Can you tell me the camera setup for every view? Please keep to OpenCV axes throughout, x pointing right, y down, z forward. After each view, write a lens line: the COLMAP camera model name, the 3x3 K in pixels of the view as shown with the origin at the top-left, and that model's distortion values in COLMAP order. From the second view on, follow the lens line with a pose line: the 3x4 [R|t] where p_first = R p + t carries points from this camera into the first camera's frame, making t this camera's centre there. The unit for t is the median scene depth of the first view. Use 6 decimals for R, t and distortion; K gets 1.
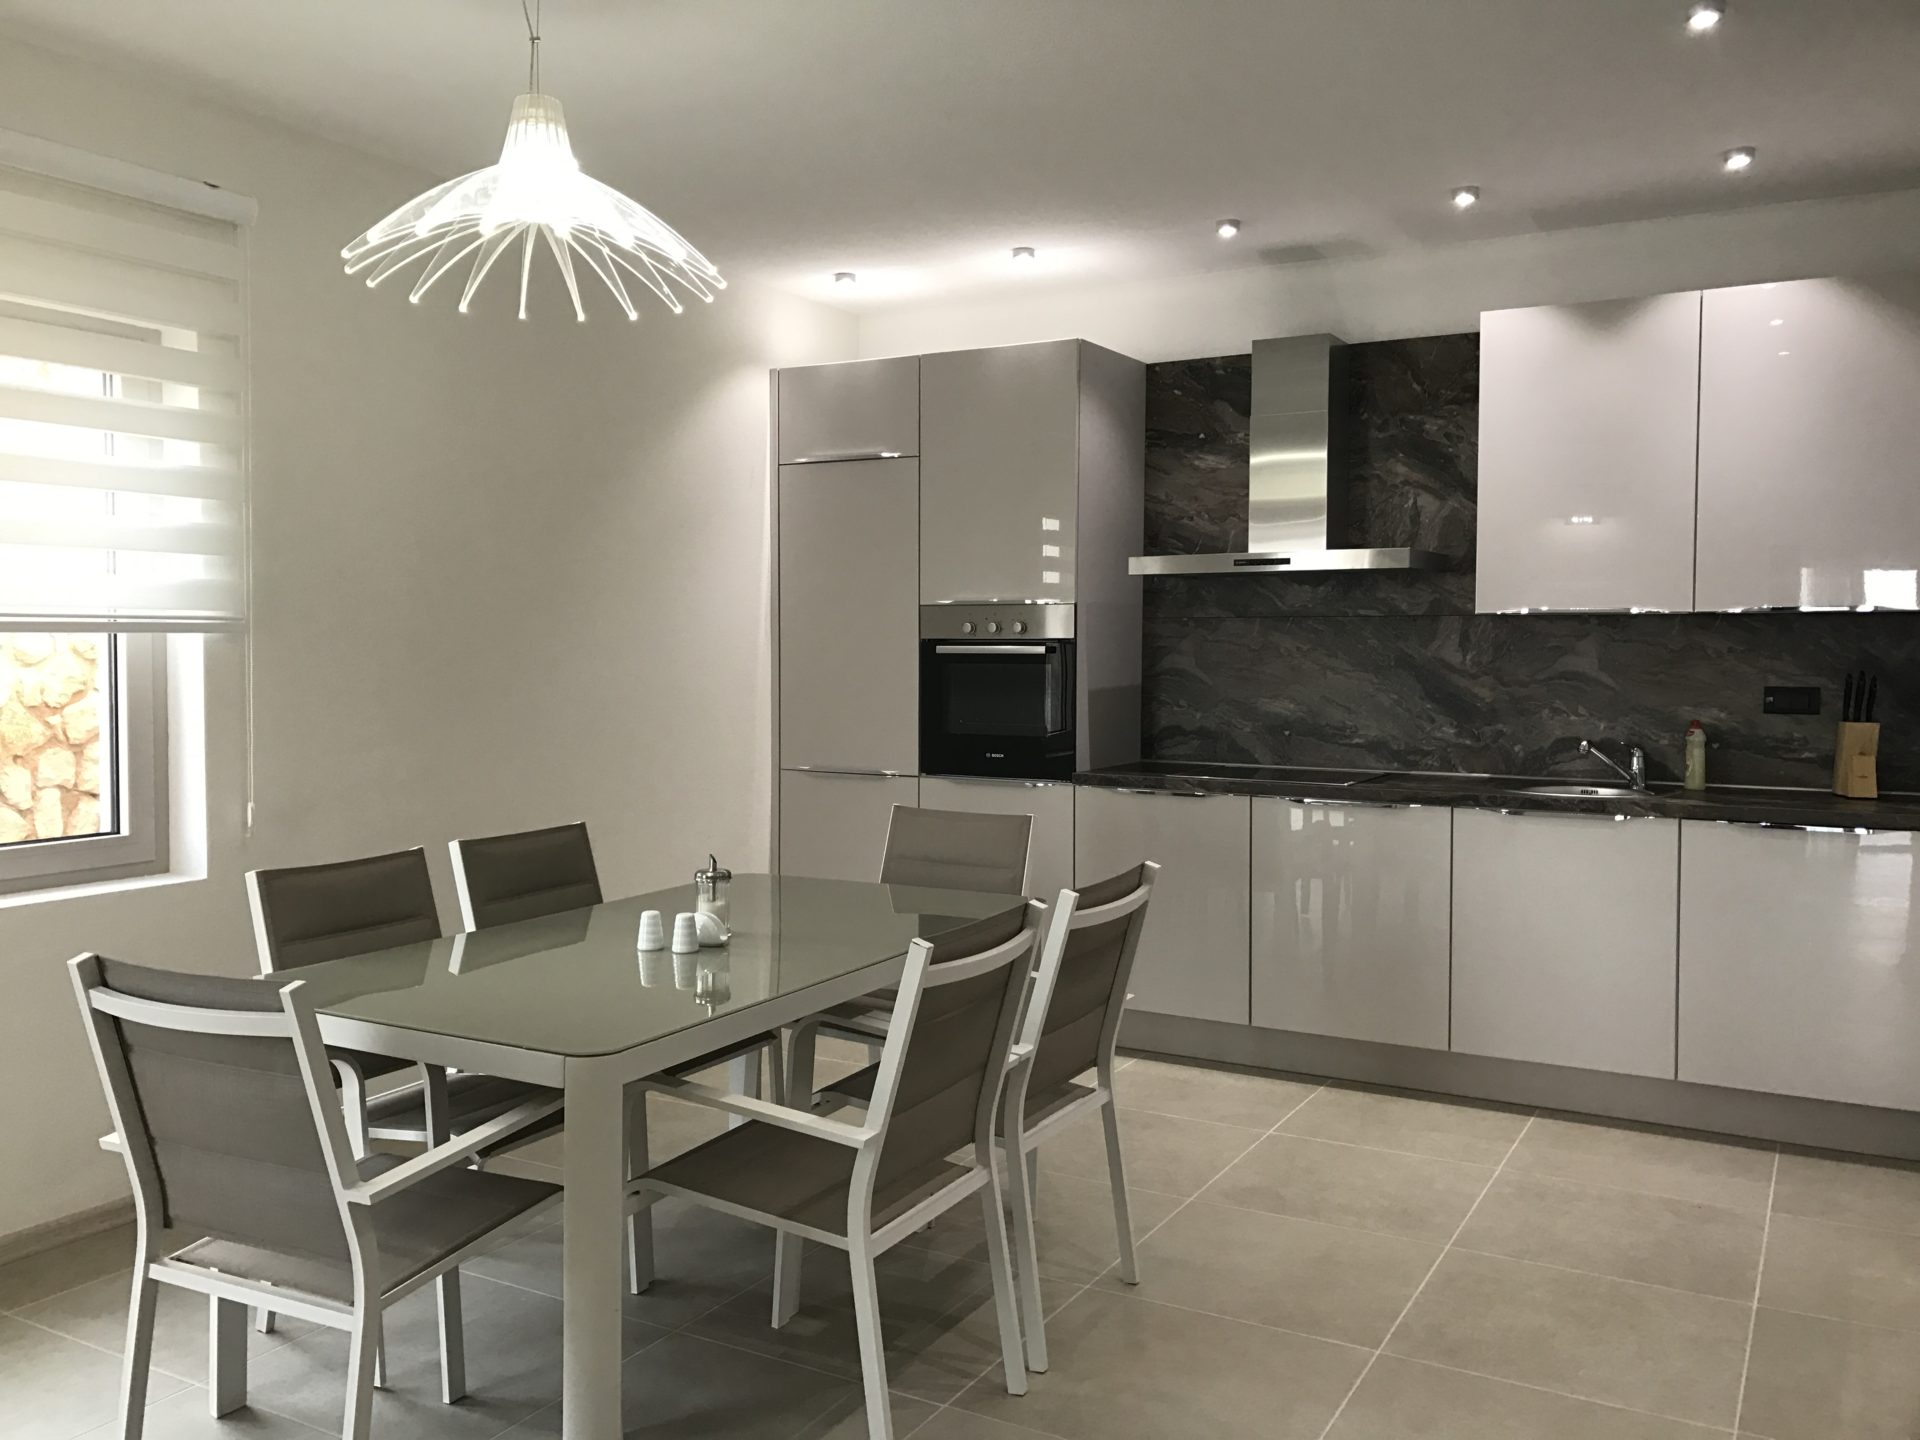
lens RADIAL K [[1585.4, 0, 960.0], [0, 1585.4, 720.0], [0, 0, 1]] dist [-0.040715, -0.008184]
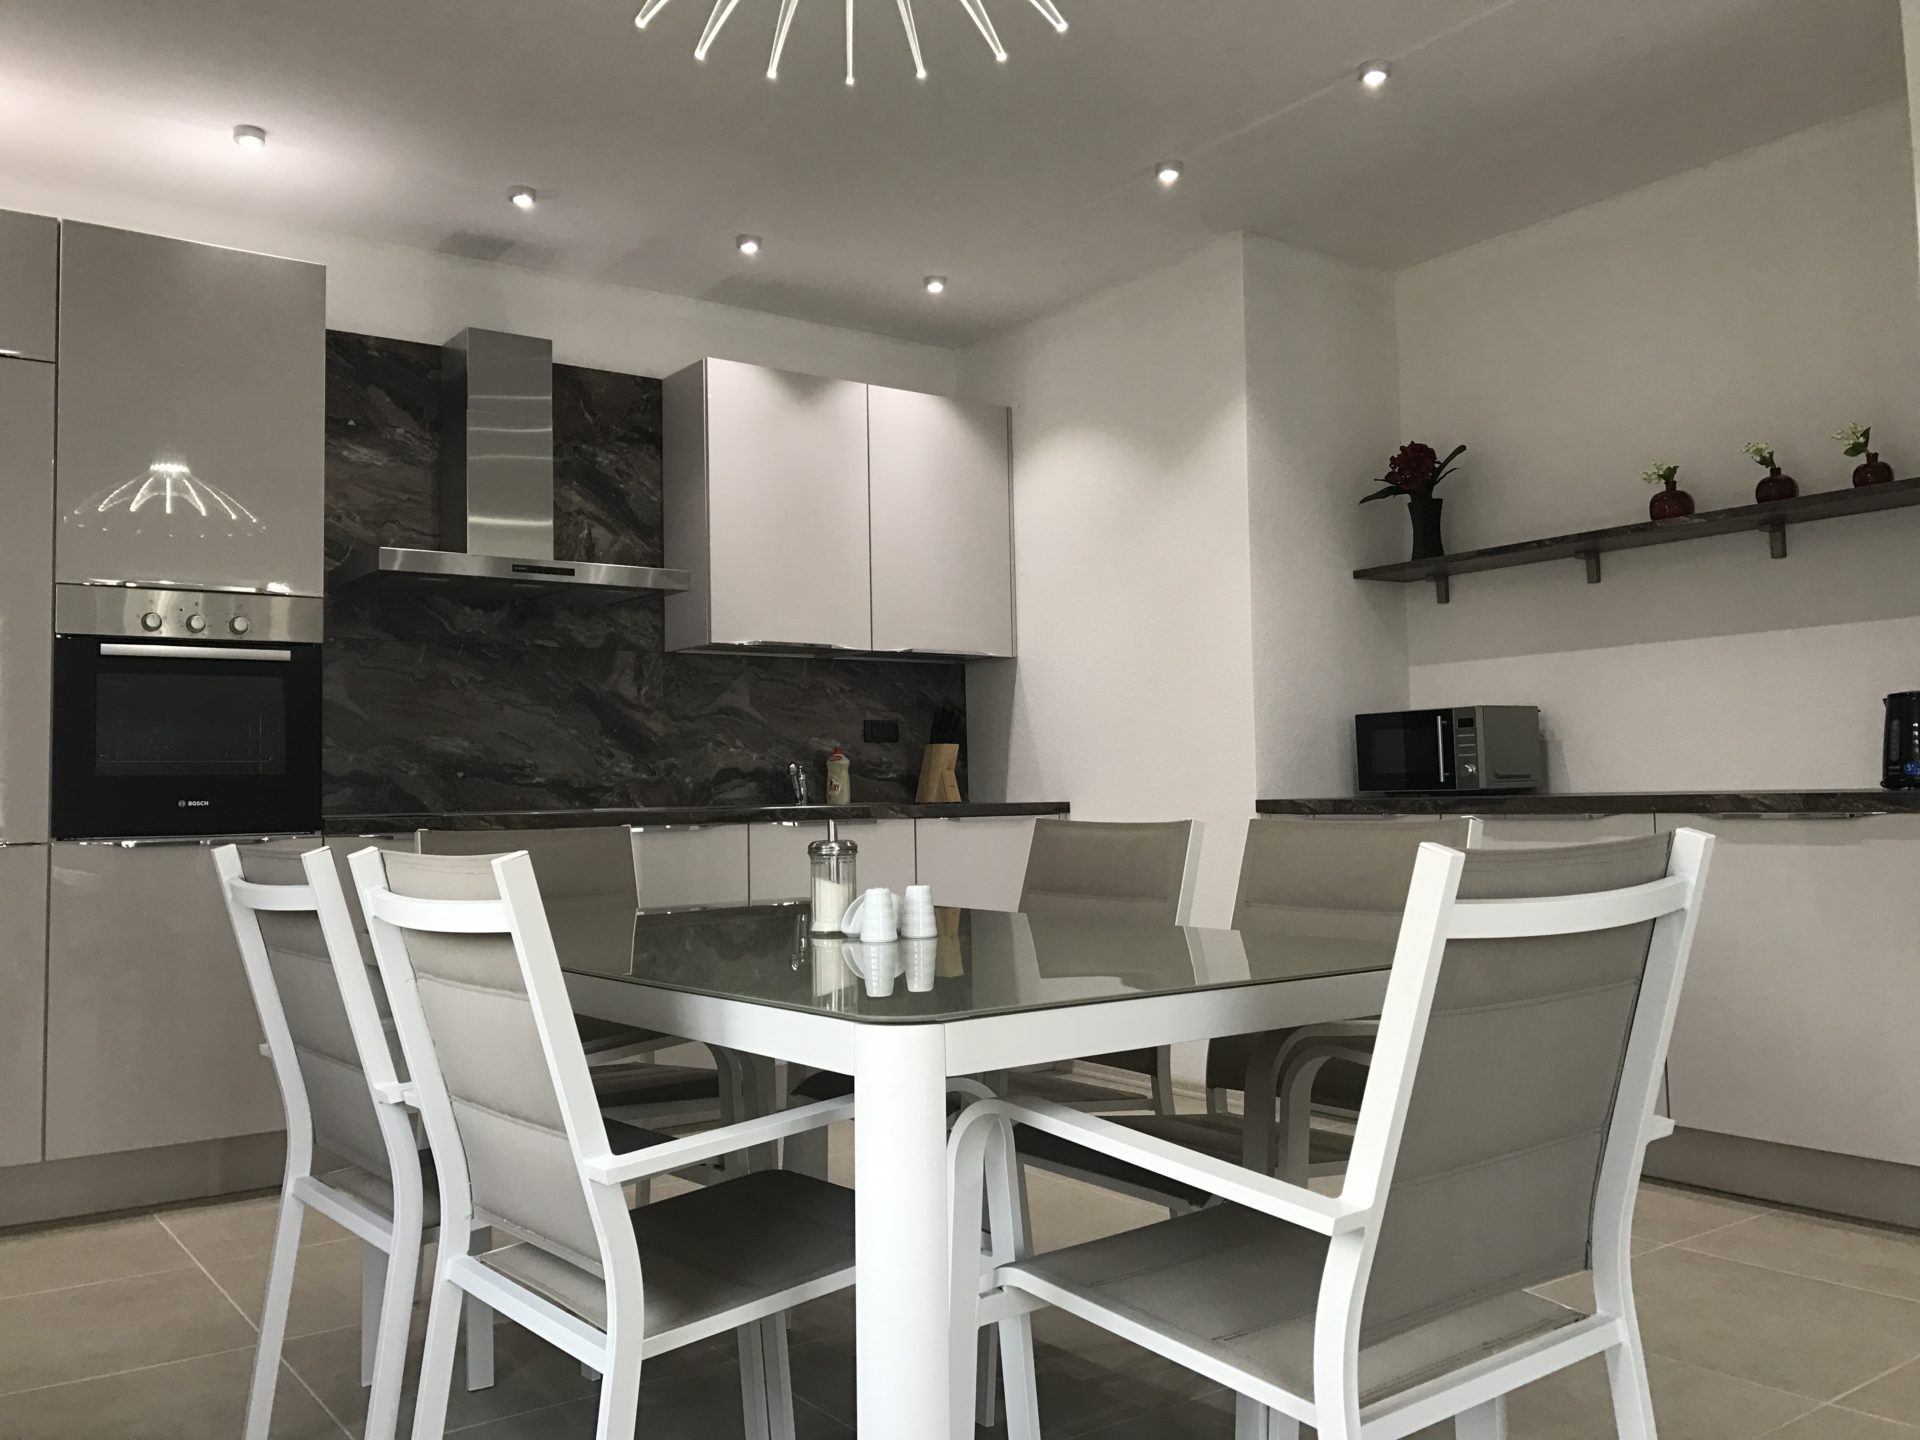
lens RADIAL K [[1571.3, 0, 960.0], [0, 1571.3, 720.0], [0, 0, 1]] dist [0.026701, -0.012000]
pose [[0.391449, 0.036111, 0.919491, -0.518460], [0.069022, 0.995263, -0.068471, 0.060361], [-0.917608, 0.090268, 0.387102, 0.425220]]
